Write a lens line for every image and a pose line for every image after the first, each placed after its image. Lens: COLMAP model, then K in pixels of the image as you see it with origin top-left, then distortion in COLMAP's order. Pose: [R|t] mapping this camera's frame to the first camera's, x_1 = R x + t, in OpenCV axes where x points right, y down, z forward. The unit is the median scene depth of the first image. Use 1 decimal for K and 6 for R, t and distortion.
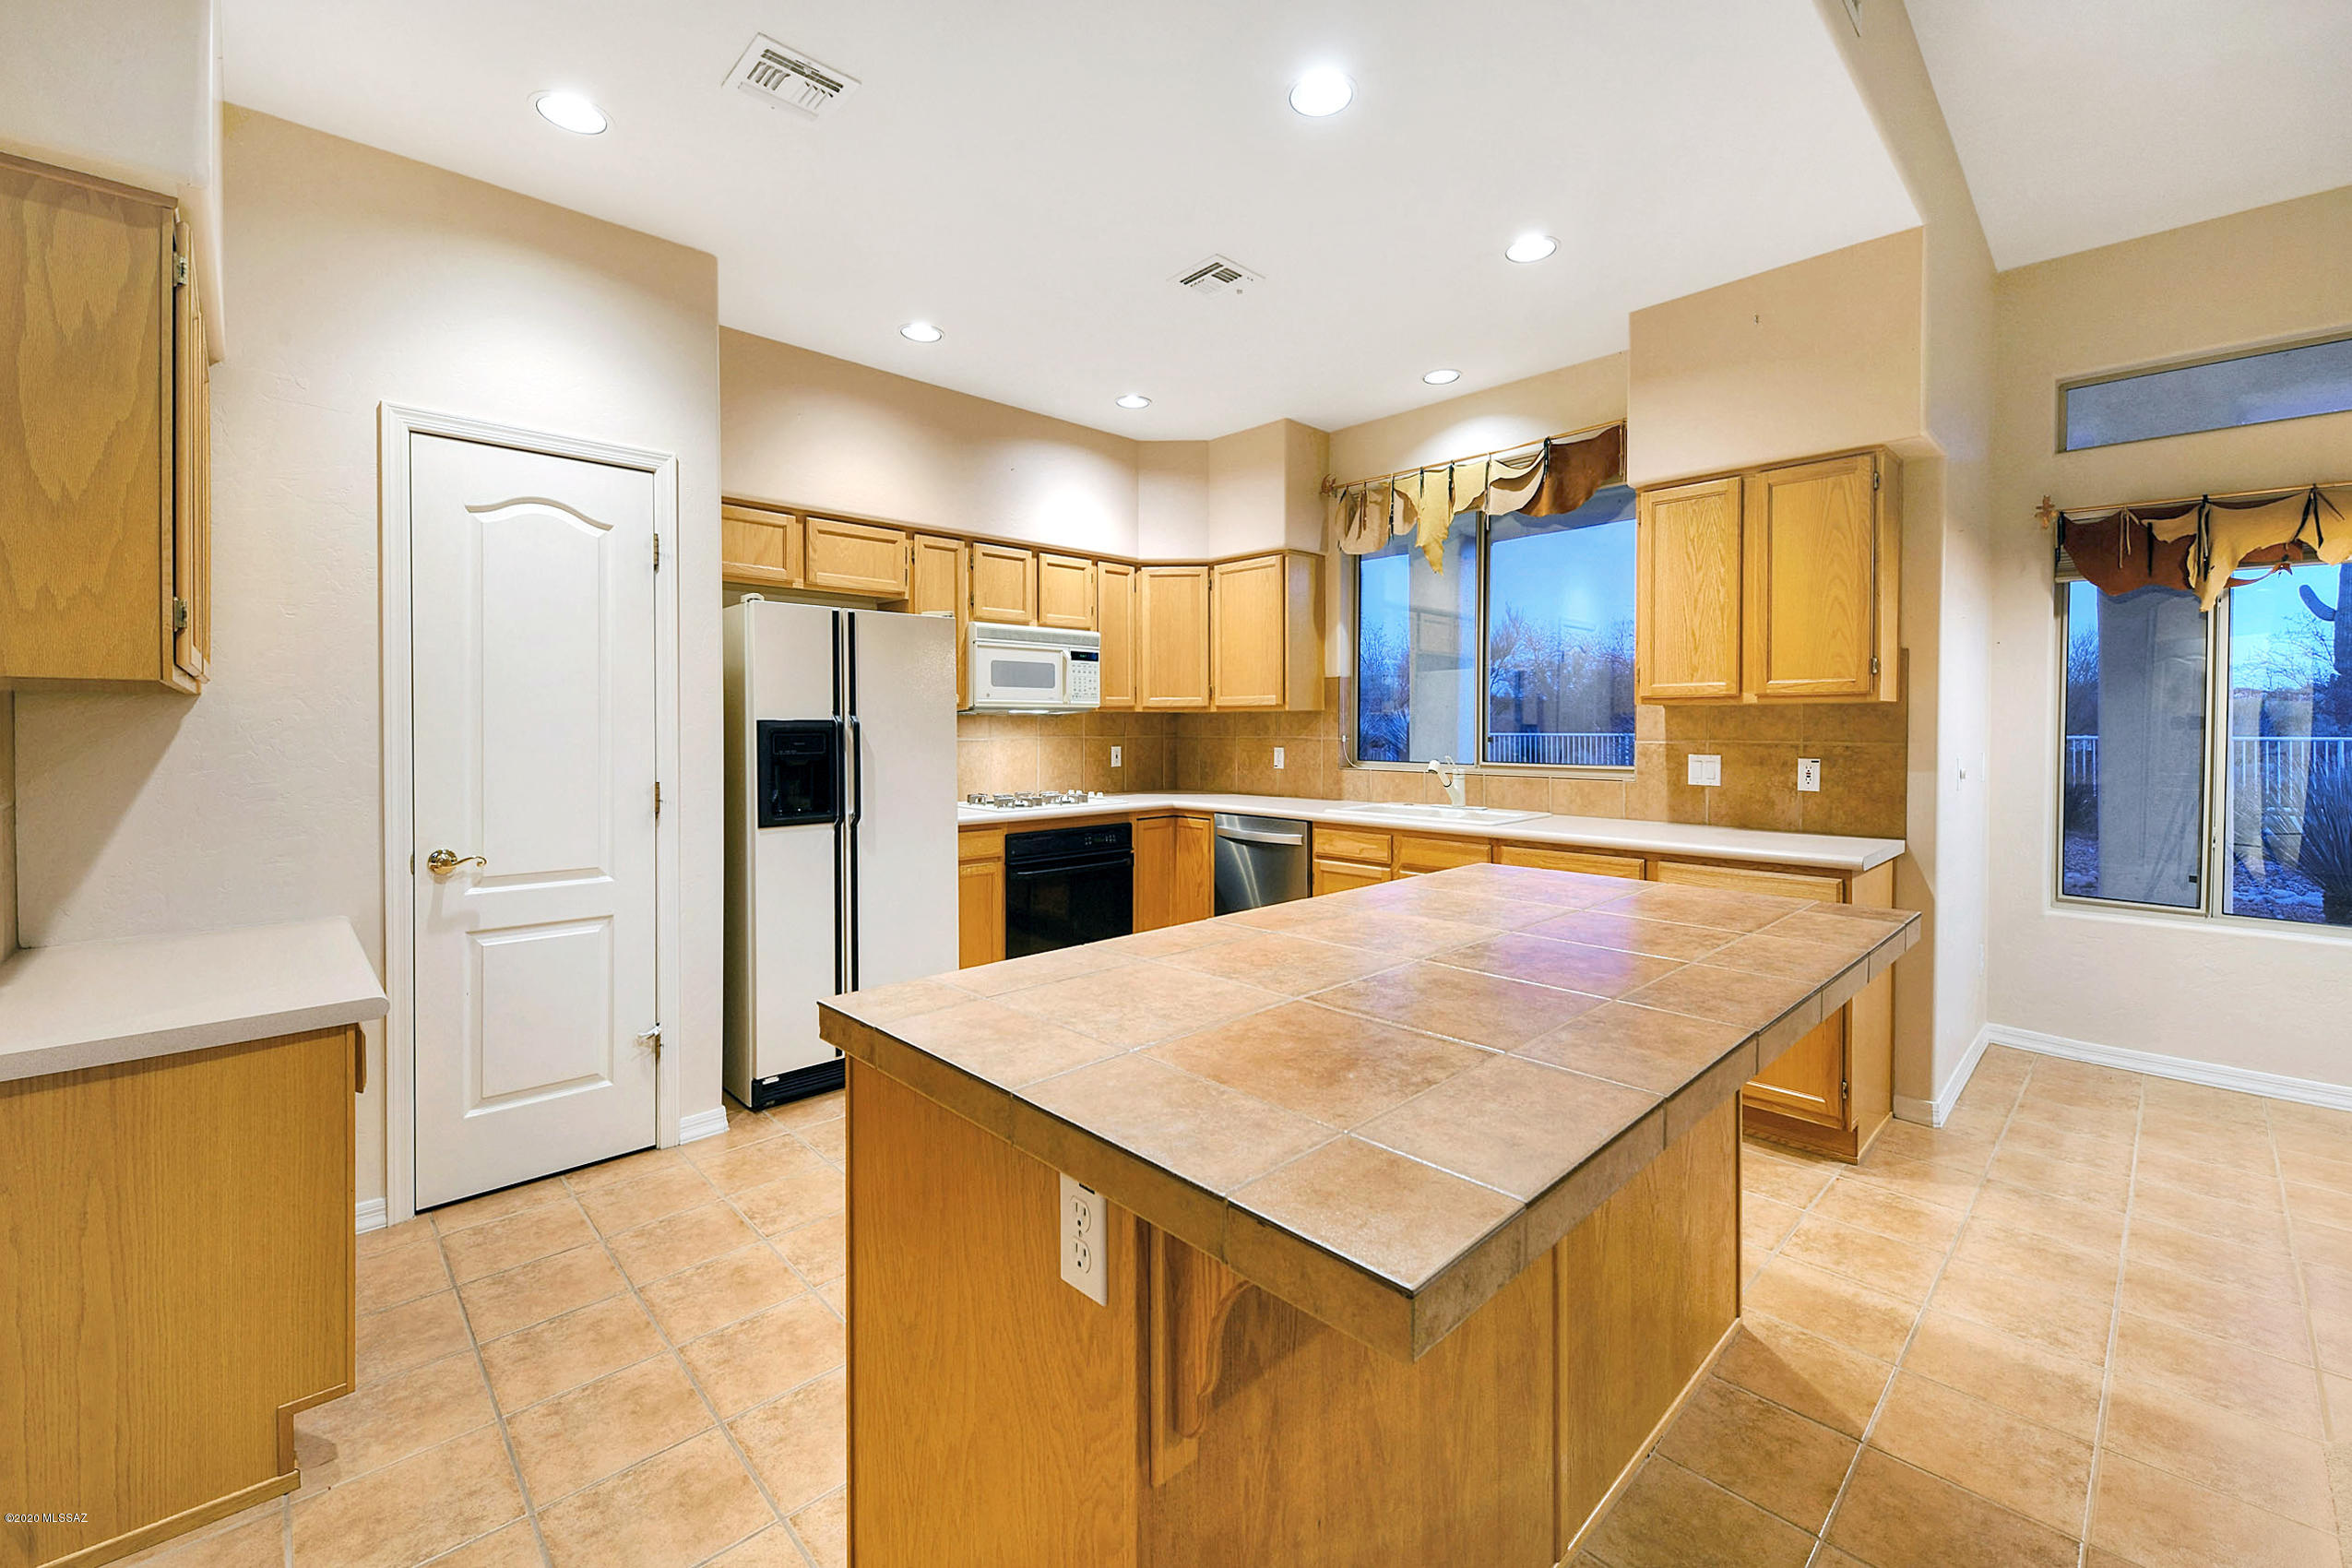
lens RADIAL K [[935.2, 0, 1205.9], [0, 935.2, 735.3], [0, 0, 1]] dist [0.000728, -0.000298]
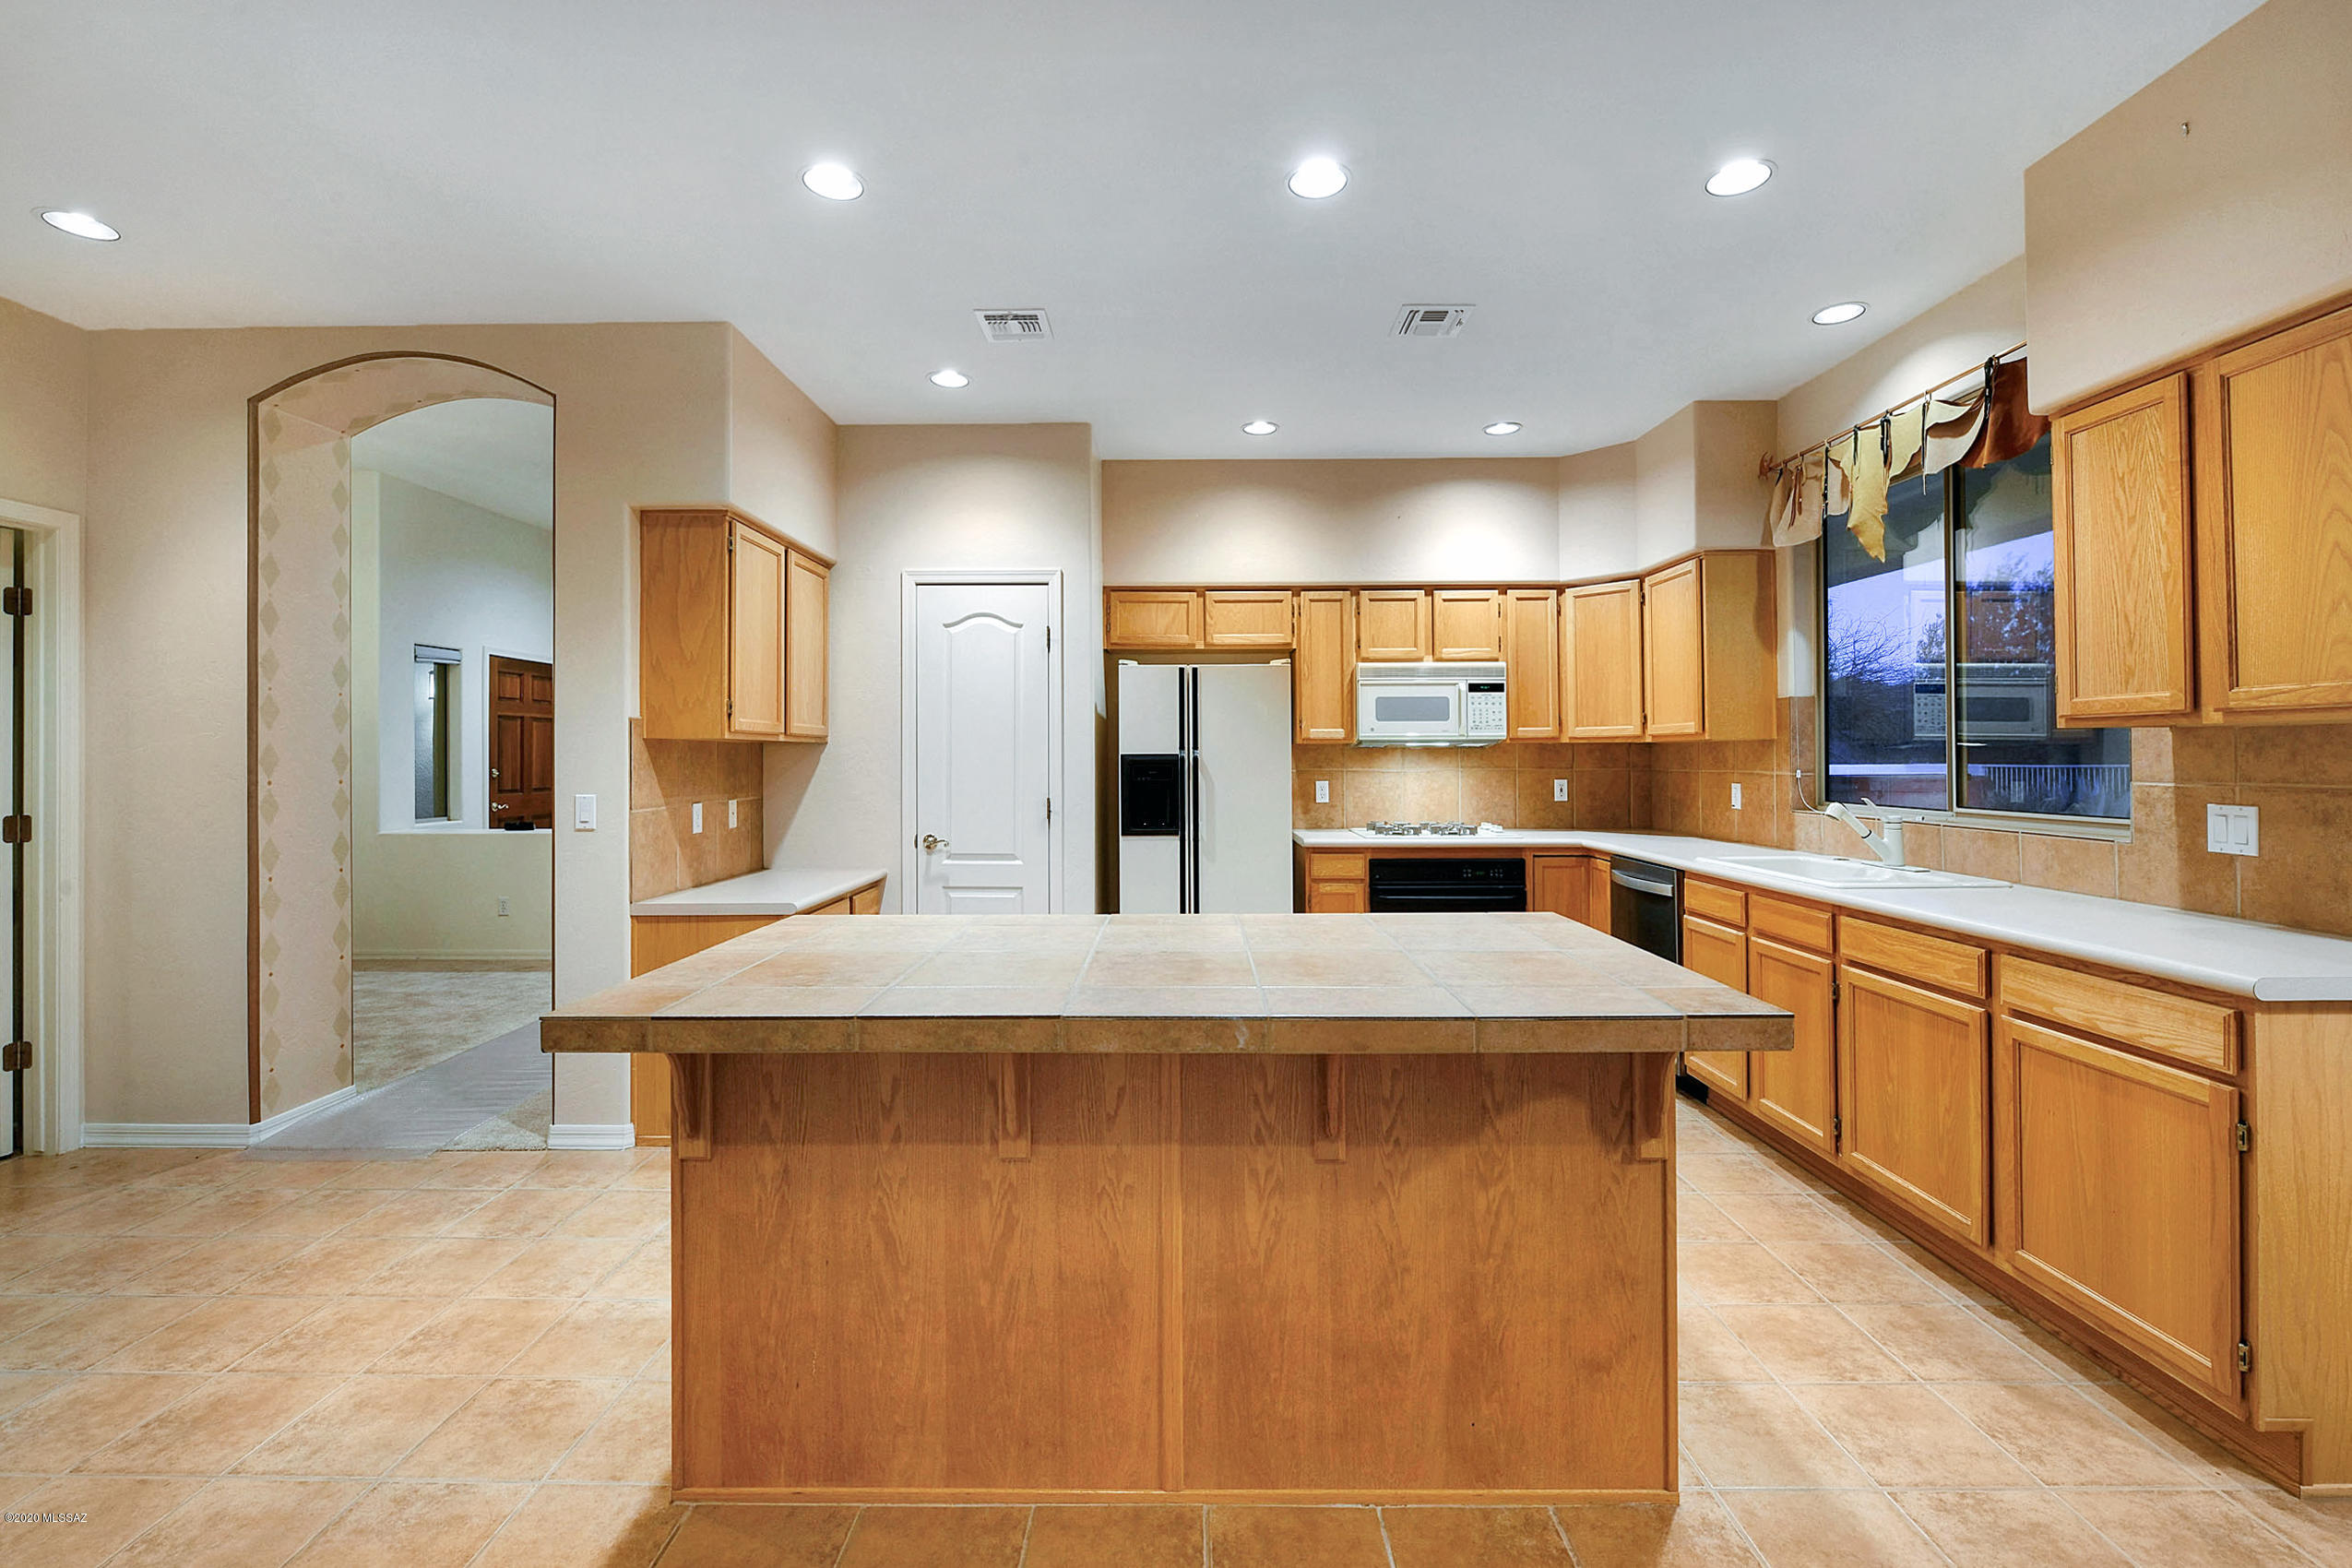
lens RADIAL K [[986.8, 0, 1209.9], [0, 986.8, 744.0], [0, 0, 1]] dist [-0.001012, 0.000067]
pose [[0.730382, -0.009204, -0.682977, 0.414148], [-0.005820, 0.999789, -0.019697, -0.002850], [0.683014, 0.018361, 0.730175, 0.041279]]
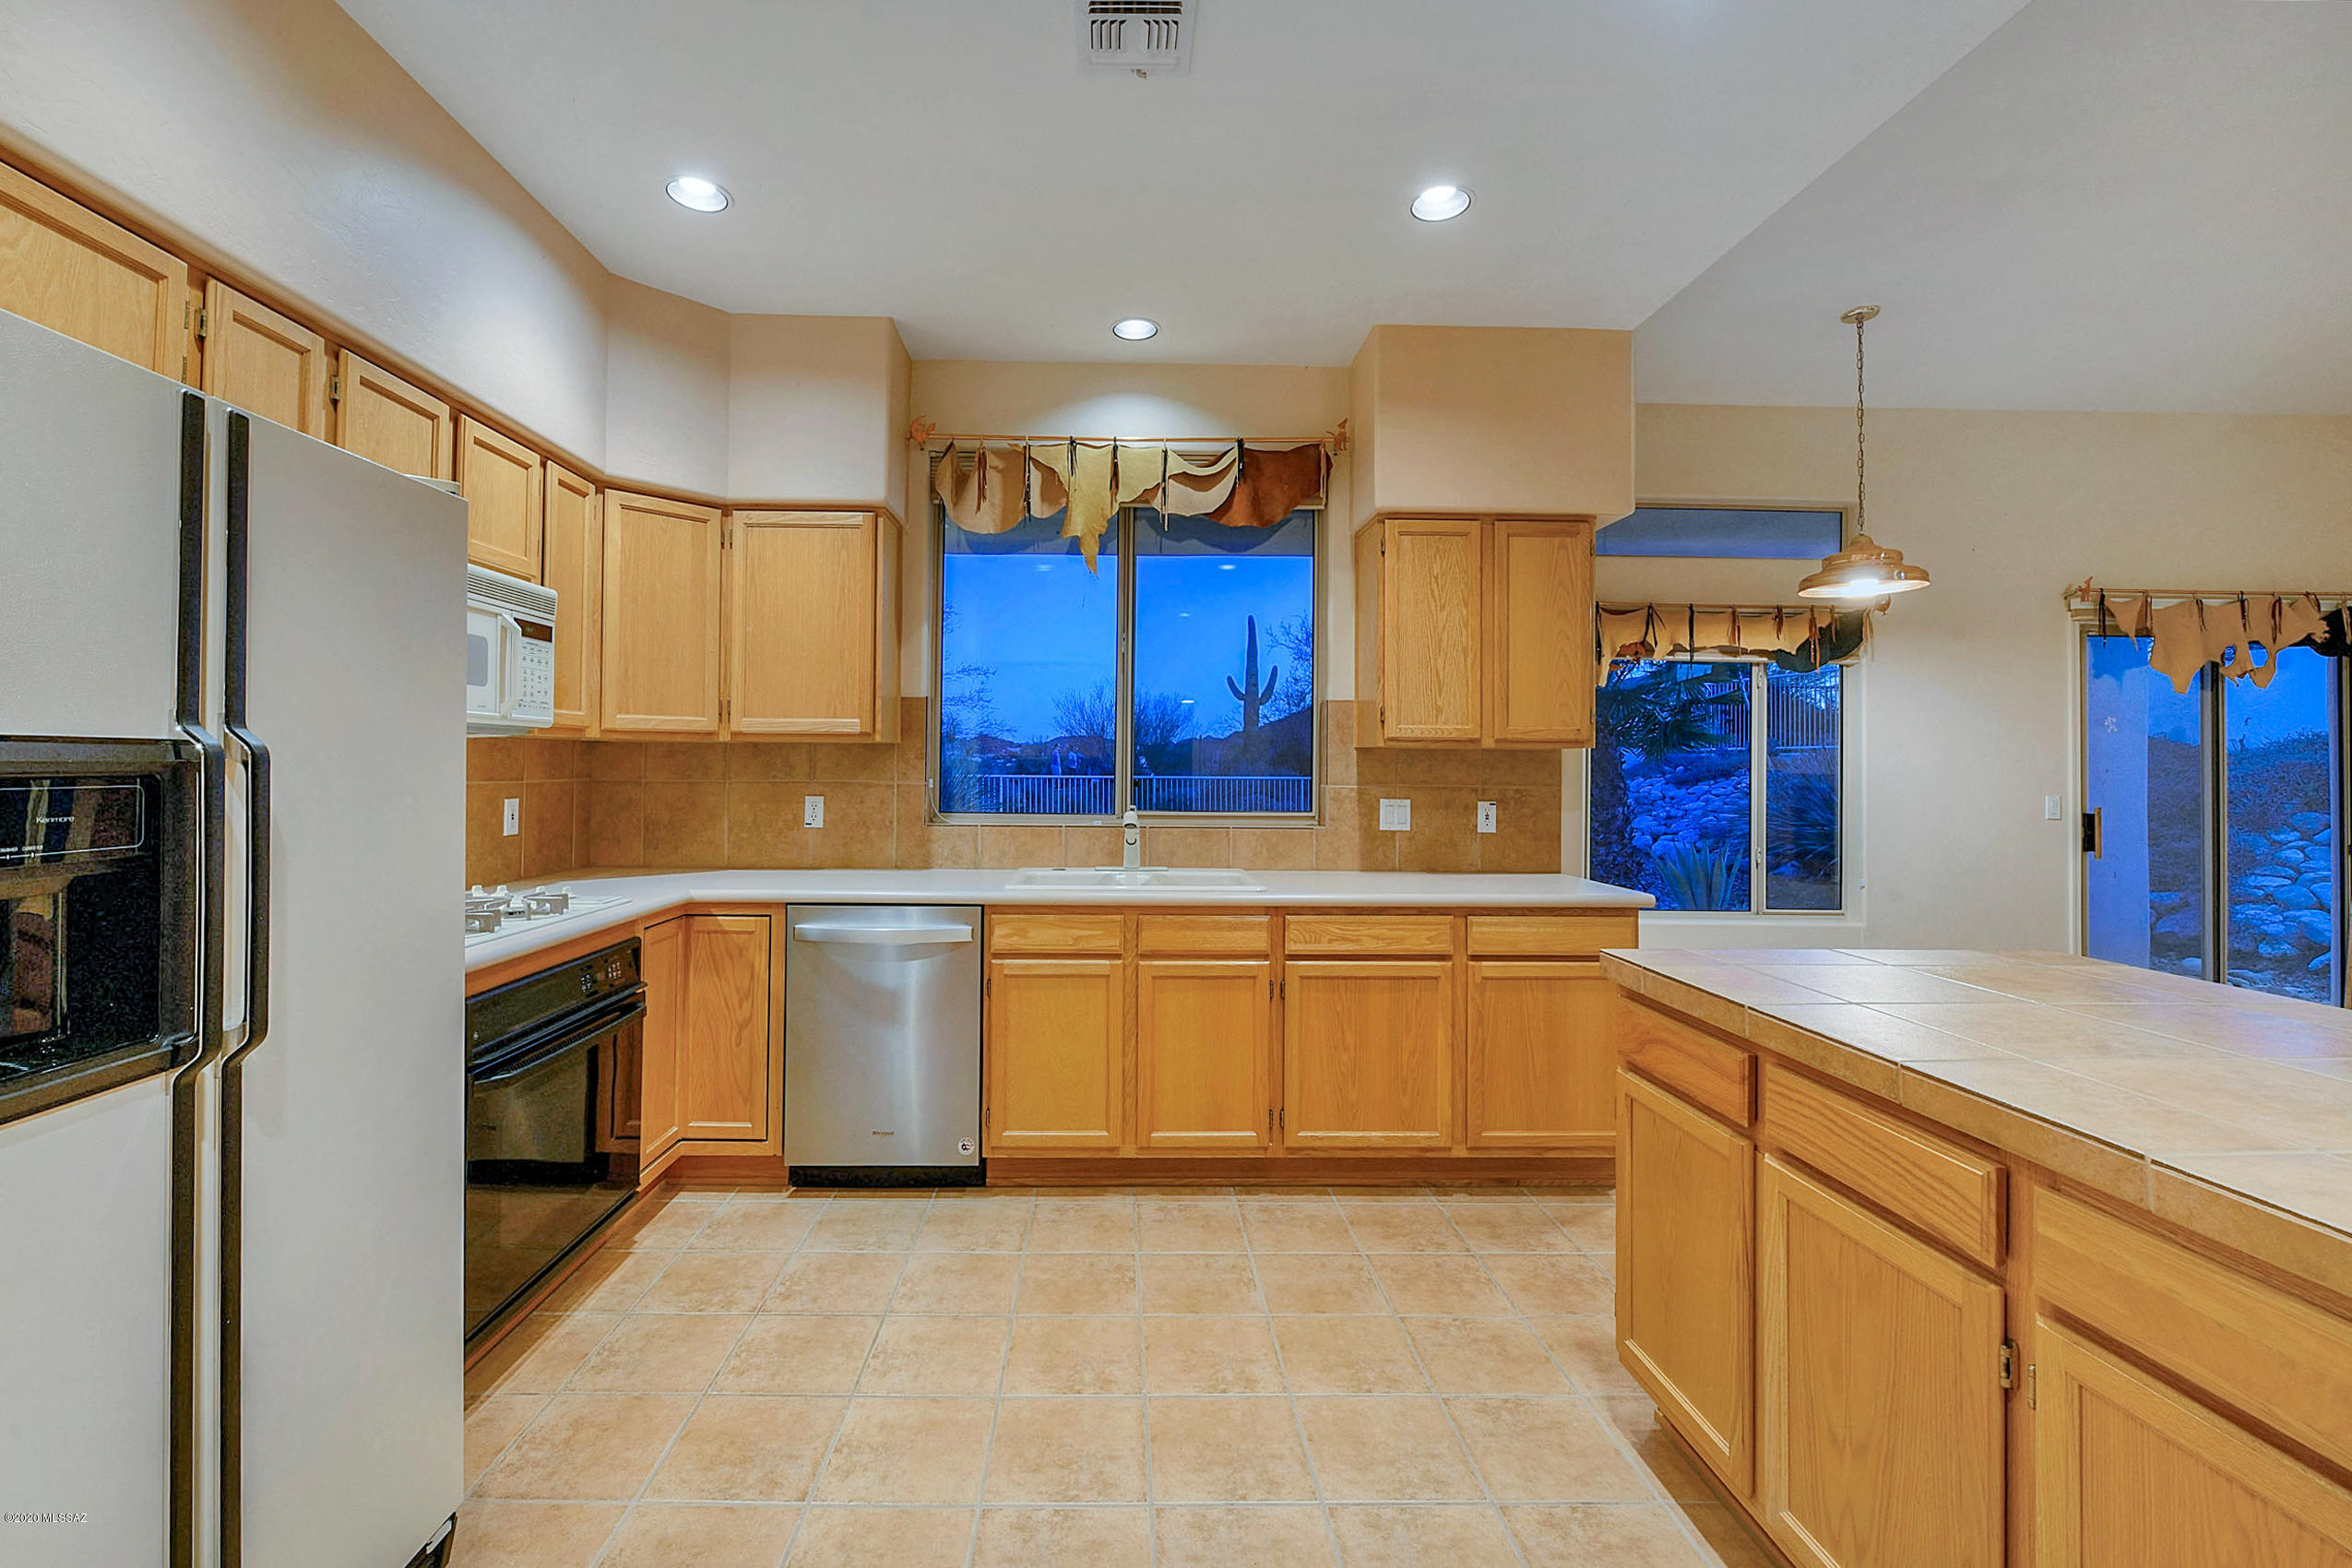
lens RADIAL K [[953.6, 0, 1157.5], [0, 953.6, 750.6], [0, 0, 1]] dist [-0.000073, -0.000159]
pose [[0.692251, 0.018840, 0.721411, -0.305934], [-0.001117, 0.999686, -0.025035, -0.003951], [-0.721656, 0.016525, 0.692055, 0.418907]]
